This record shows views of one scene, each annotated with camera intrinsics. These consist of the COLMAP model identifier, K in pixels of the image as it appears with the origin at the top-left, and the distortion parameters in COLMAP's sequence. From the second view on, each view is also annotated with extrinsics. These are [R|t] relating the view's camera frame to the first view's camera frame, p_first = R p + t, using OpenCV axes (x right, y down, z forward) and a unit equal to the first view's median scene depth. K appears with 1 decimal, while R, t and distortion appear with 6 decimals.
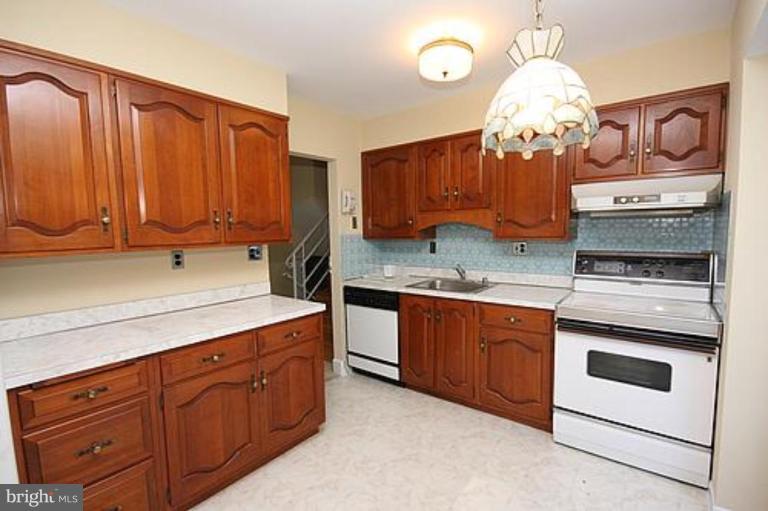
lens RADIAL K [[356.1, 0, 386.7], [0, 356.1, 260.1], [0, 0, 1]] dist [0.002883, -0.008038]
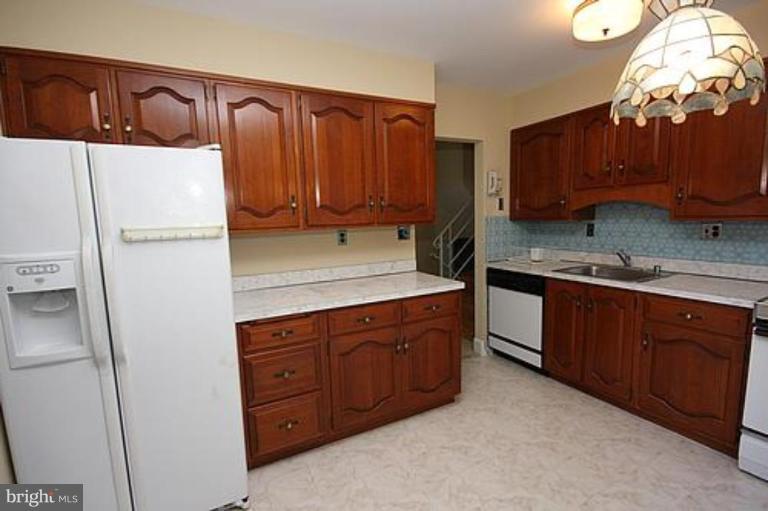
lens RADIAL K [[356.1, 0, 386.7], [0, 356.1, 260.1], [0, 0, 1]] dist [0.002883, -0.008038]
pose [[0.911860, 0.040550, -0.408494, 0.045487], [-0.021717, 0.998481, 0.050638, 0.010021], [0.409927, -0.037304, 0.911355, -0.043169]]
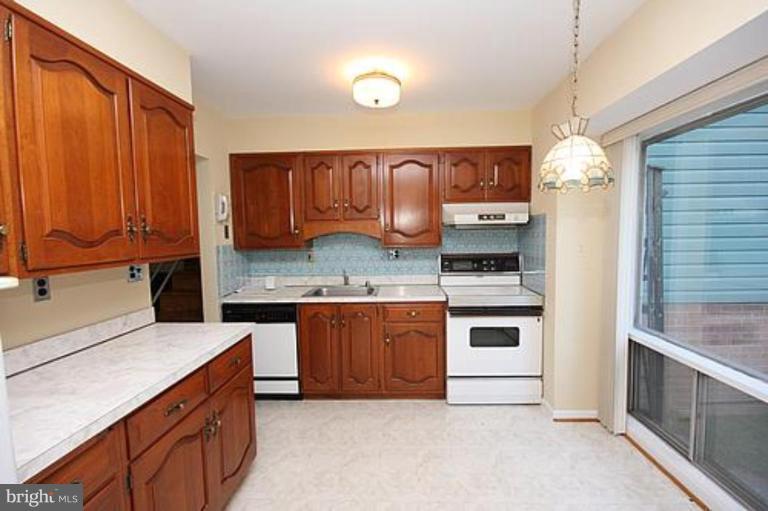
lens RADIAL K [[356.1, 0, 386.7], [0, 356.1, 260.1], [0, 0, 1]] dist [0.002883, -0.008038]
pose [[0.814412, -0.042797, 0.578706, -0.423201], [0.054624, 0.998502, -0.003029, -0.014269], [-0.577710, 0.034078, 0.815531, 0.069955]]
